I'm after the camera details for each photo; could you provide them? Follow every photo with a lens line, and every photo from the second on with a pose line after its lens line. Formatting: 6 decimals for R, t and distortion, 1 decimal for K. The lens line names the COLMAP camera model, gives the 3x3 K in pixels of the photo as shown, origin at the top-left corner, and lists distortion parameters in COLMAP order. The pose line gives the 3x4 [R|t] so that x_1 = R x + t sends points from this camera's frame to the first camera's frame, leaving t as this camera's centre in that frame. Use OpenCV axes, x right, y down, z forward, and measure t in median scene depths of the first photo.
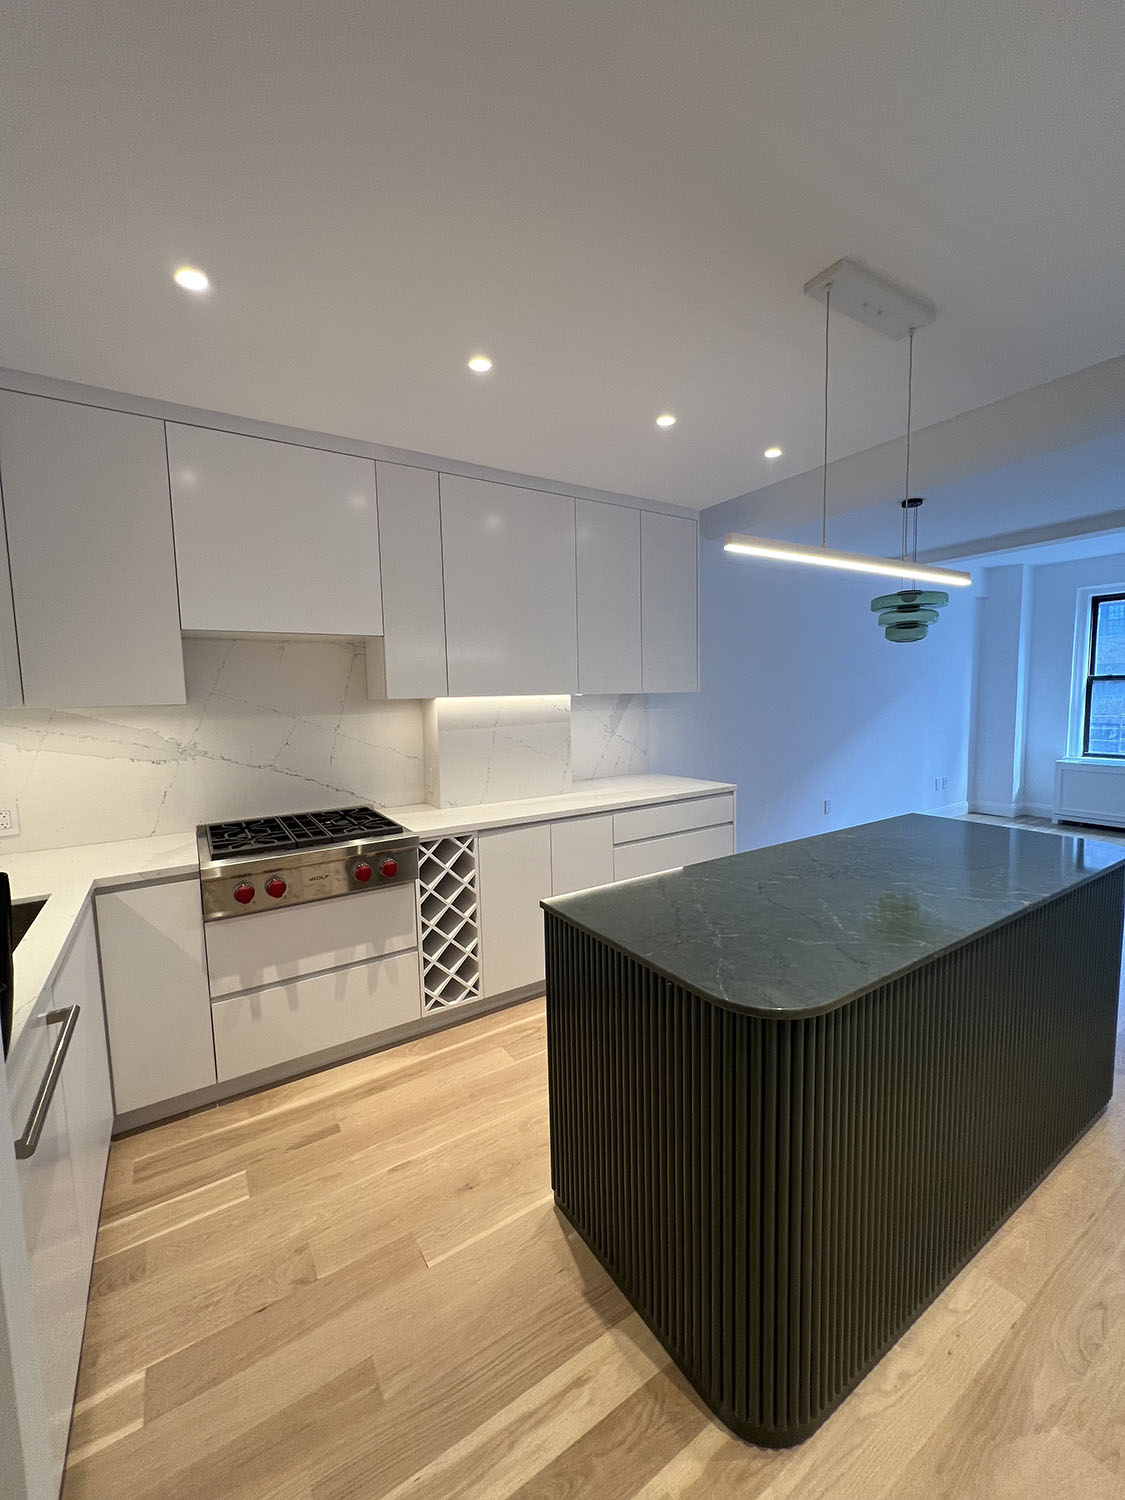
lens RADIAL K [[600.5, 0, 562.5], [0, 600.5, 750.0], [0, 0, 1]] dist [-0.000718, 0.000146]
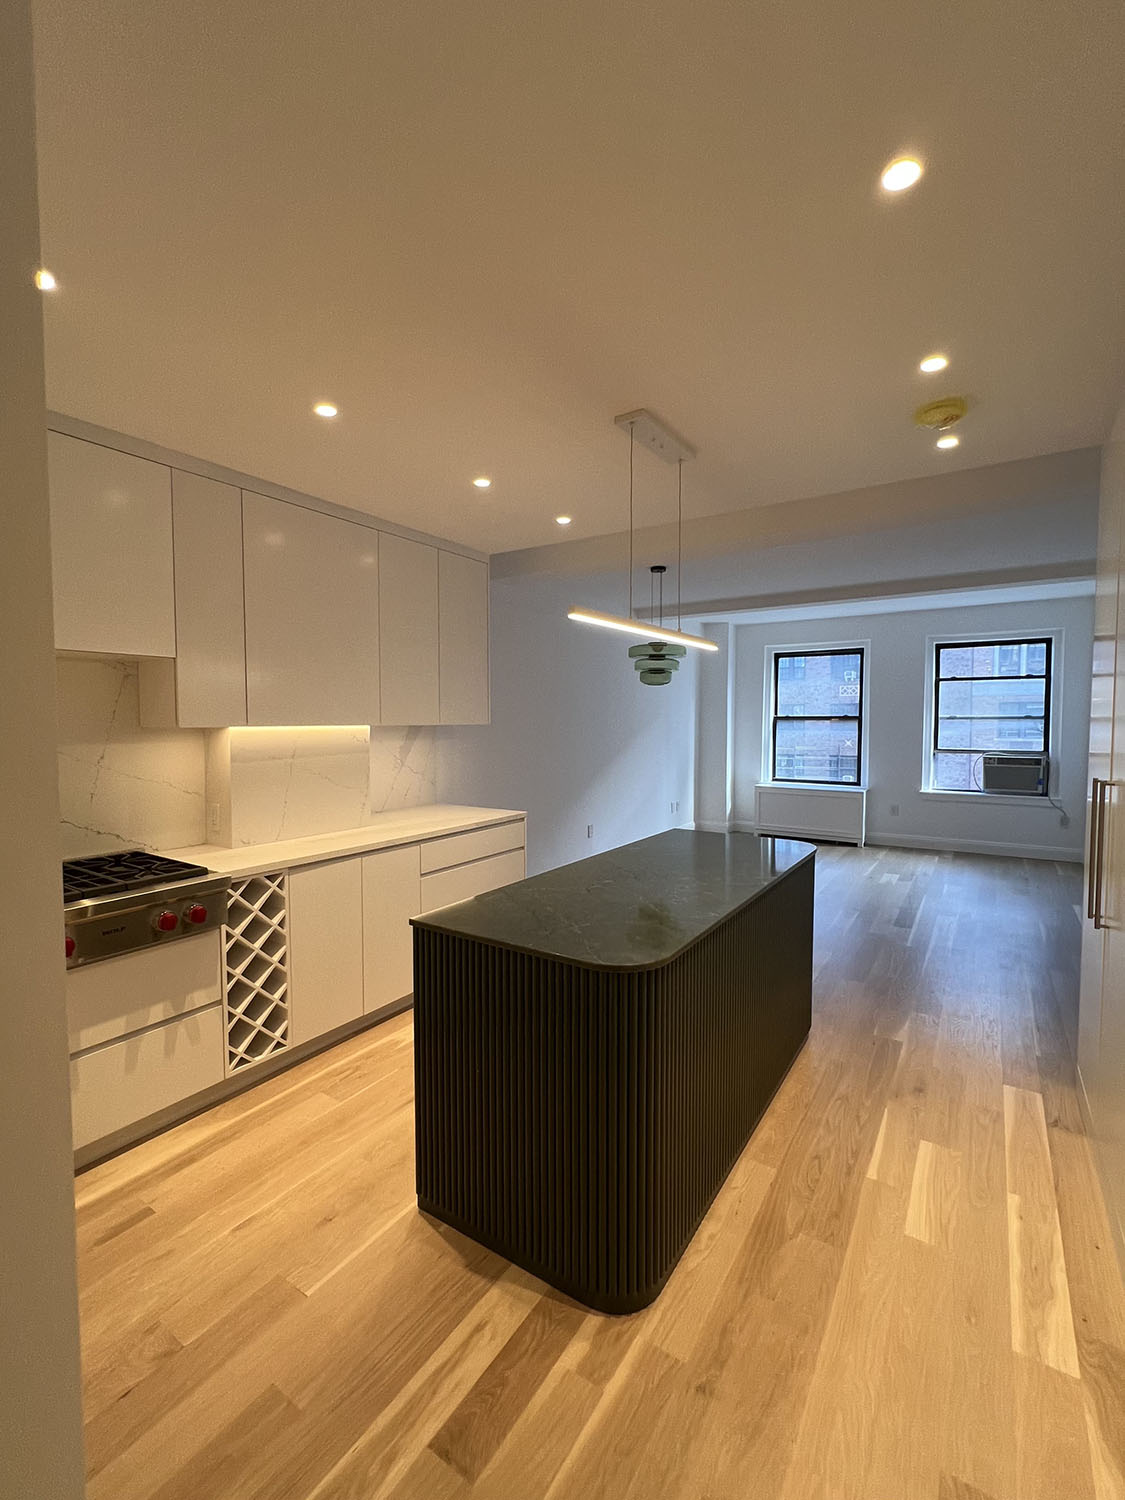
lens RADIAL K [[661.0, 0, 562.5], [0, 661.0, 750.0], [0, 0, 1]] dist [-0.000230, 0.000440]
pose [[0.912436, 0.003369, 0.409206, -0.181716], [0.016925, 0.998800, -0.045961, 0.004174], [-0.408869, 0.048863, 0.911284, -0.142732]]
